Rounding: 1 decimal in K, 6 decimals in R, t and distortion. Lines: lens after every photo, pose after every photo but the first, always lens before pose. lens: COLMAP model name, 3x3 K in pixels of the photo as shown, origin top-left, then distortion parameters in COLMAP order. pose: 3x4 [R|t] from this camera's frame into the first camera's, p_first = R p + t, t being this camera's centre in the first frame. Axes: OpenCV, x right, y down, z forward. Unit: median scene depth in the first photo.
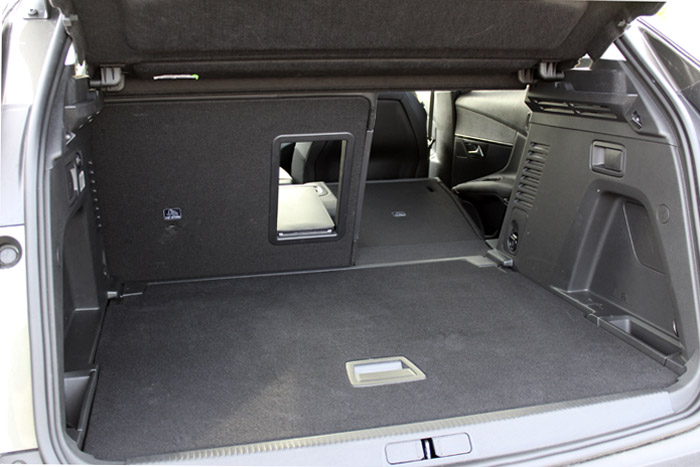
lens RADIAL K [[770.1, 0, 349.5], [0, 770.1, 227.4], [0, 0, 1]] dist [-0.001404, 0.000000]
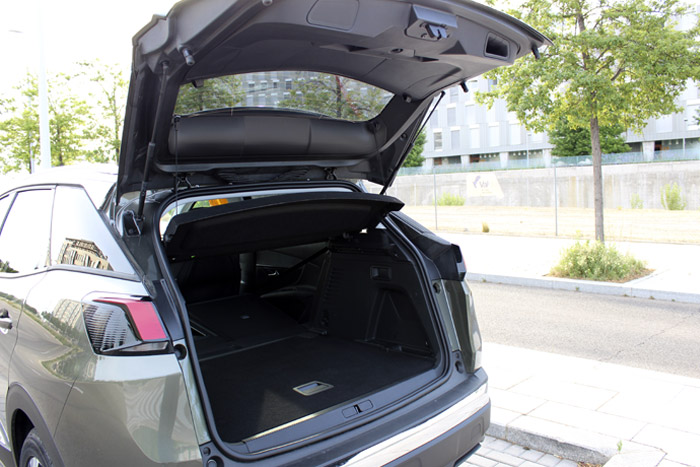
lens RADIAL K [[580.0, 0, 351.1], [0, 580.0, 235.1], [0, 0, 1]] dist [-0.154653, 0.103775]
pose [[0.902529, -0.093297, 0.420400, -0.410114], [0.155479, 0.980995, -0.116080, -0.018815], [-0.401581, 0.170129, 0.899883, -0.435034]]
